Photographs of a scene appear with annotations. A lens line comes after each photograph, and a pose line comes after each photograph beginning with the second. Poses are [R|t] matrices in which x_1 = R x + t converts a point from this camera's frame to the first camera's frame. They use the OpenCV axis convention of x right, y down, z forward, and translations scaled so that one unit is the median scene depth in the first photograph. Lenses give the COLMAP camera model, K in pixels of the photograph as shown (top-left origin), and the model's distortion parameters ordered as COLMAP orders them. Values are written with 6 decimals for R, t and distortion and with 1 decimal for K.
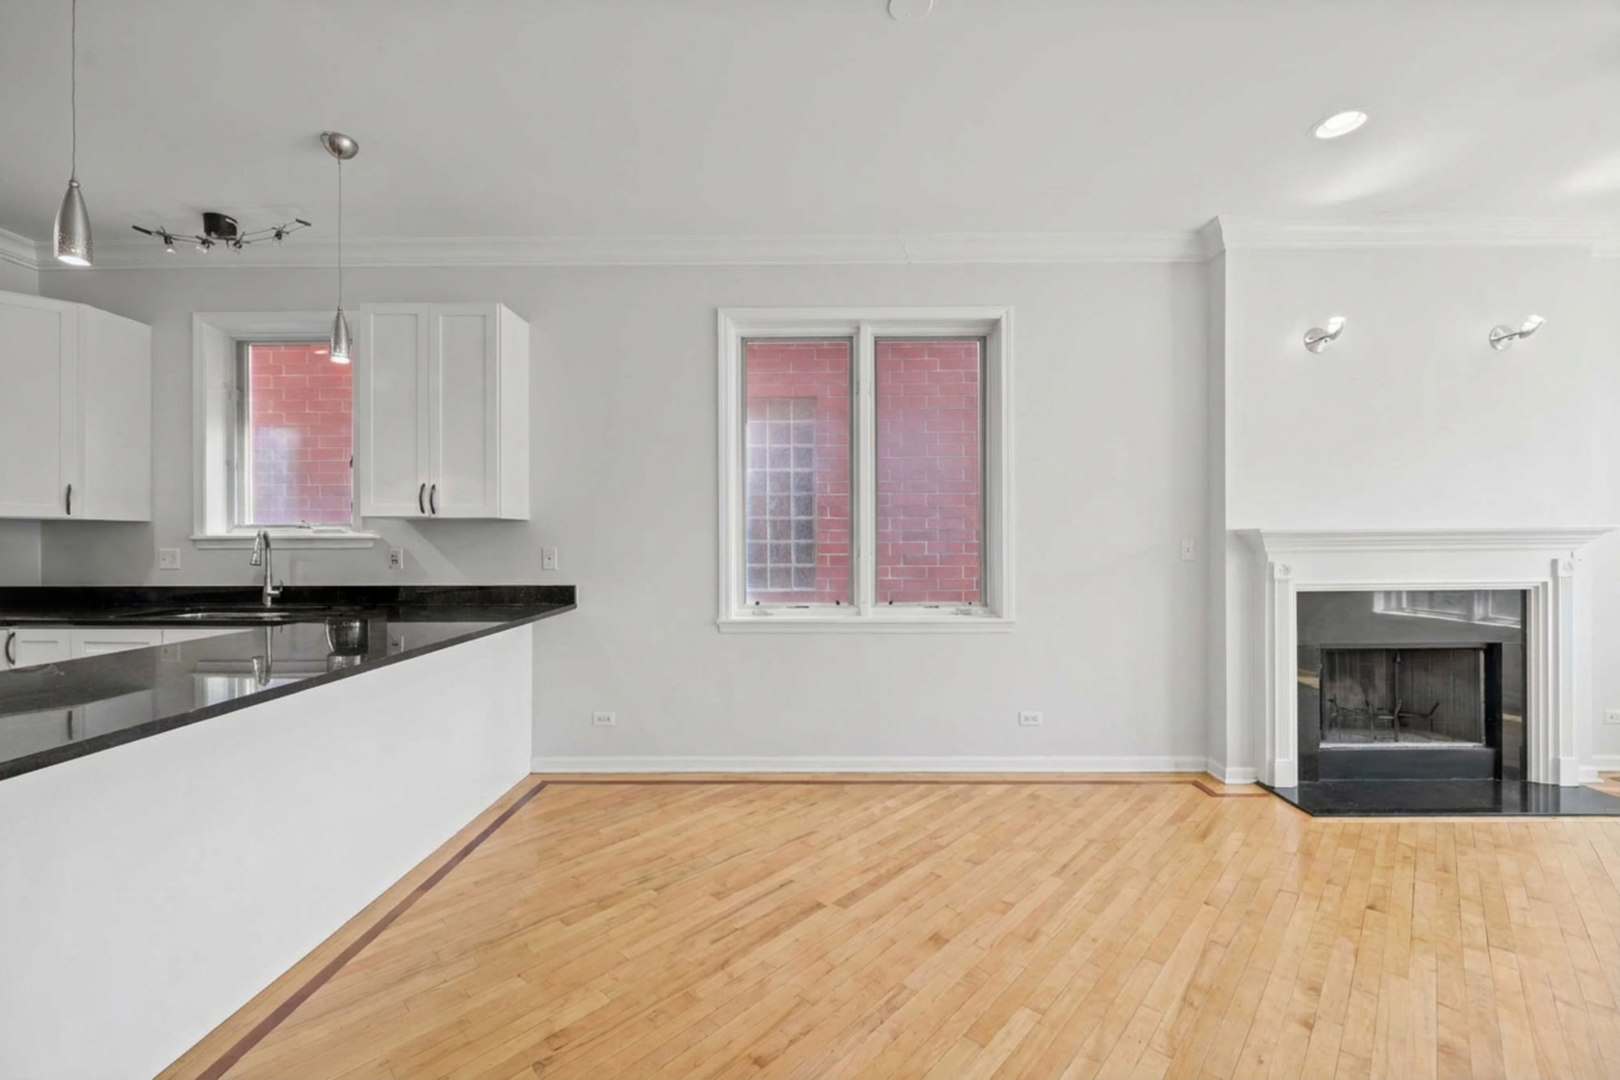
lens RADIAL K [[633.5, 0, 804.8], [0, 633.5, 545.2], [0, 0, 1]] dist [-0.006932, 0.001541]
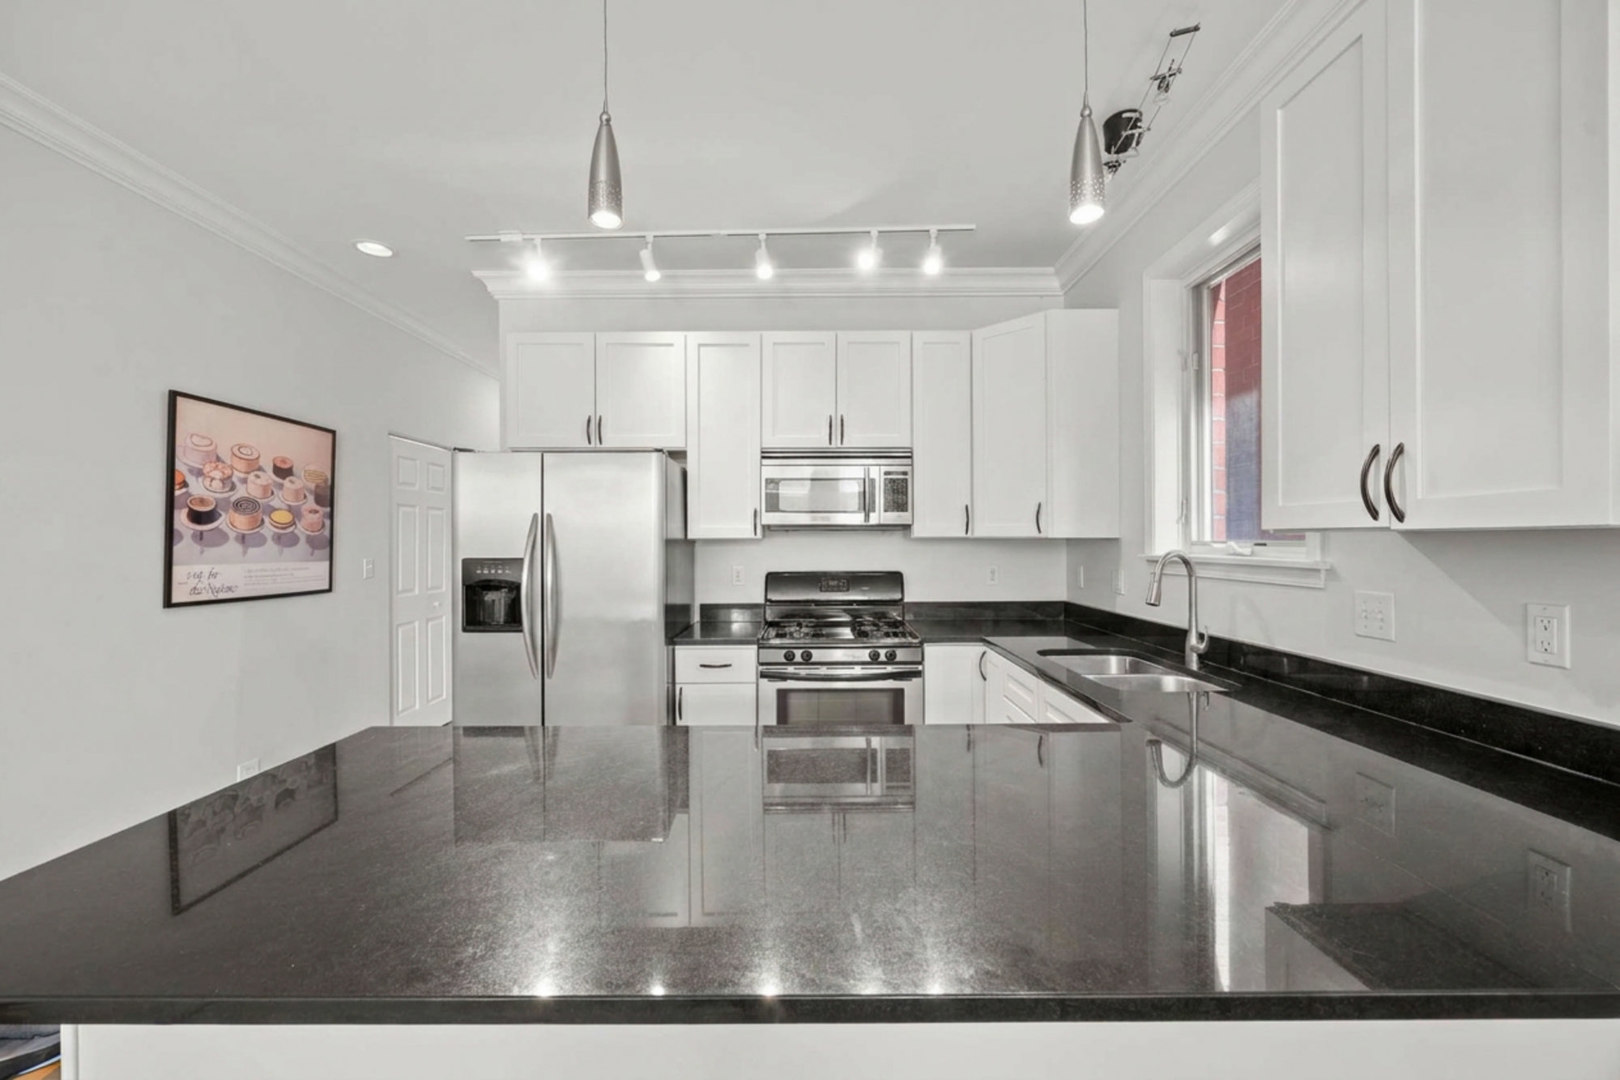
lens RADIAL K [[633.5, 0, 810.2], [0, 633.5, 548.8], [0, 0, 1]] dist [-0.006932, 0.001541]
pose [[0.009555, 0.011214, -0.999891, -0.189111], [-0.000434, 0.999937, 0.011210, -0.033043], [0.999954, 0.000327, 0.009559, 0.590726]]
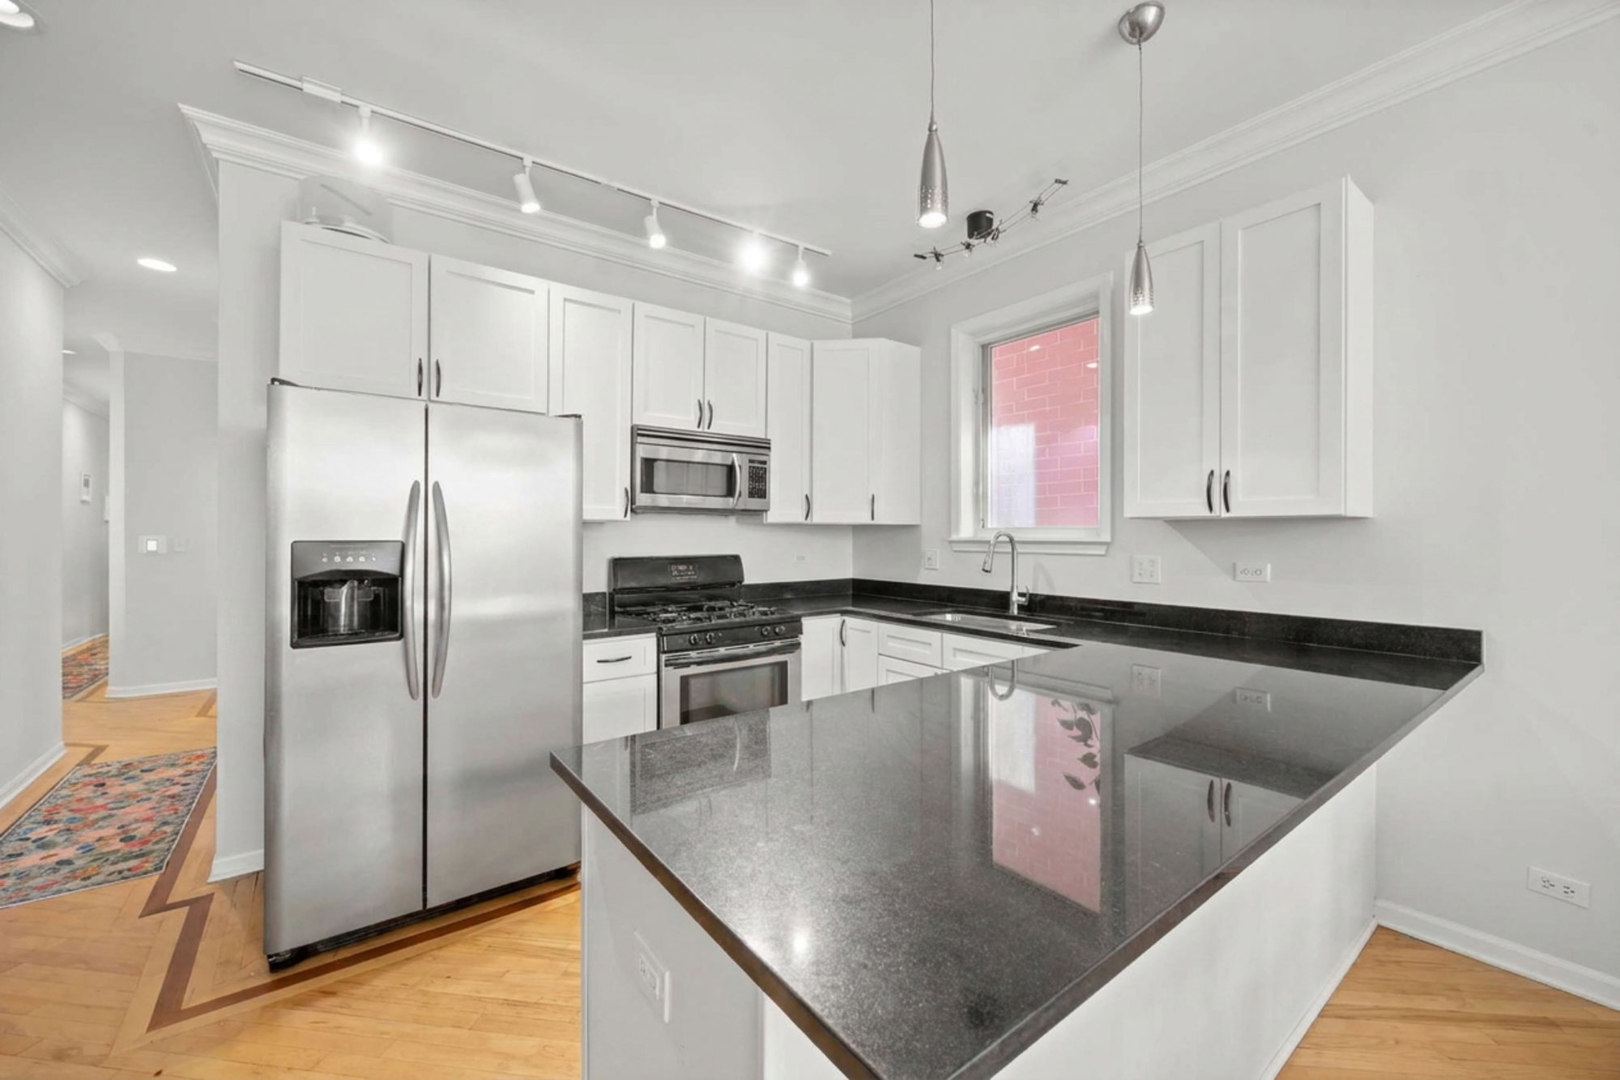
lens RADIAL K [[633.5, 0, 807.9], [0, 633.5, 534.4], [0, 0, 1]] dist [-0.006932, 0.001541]
pose [[0.608969, 0.002487, -0.793190, -0.288525], [-0.006061, 0.999980, -0.001517, -0.018747], [0.793171, 0.005731, 0.608972, 0.176252]]
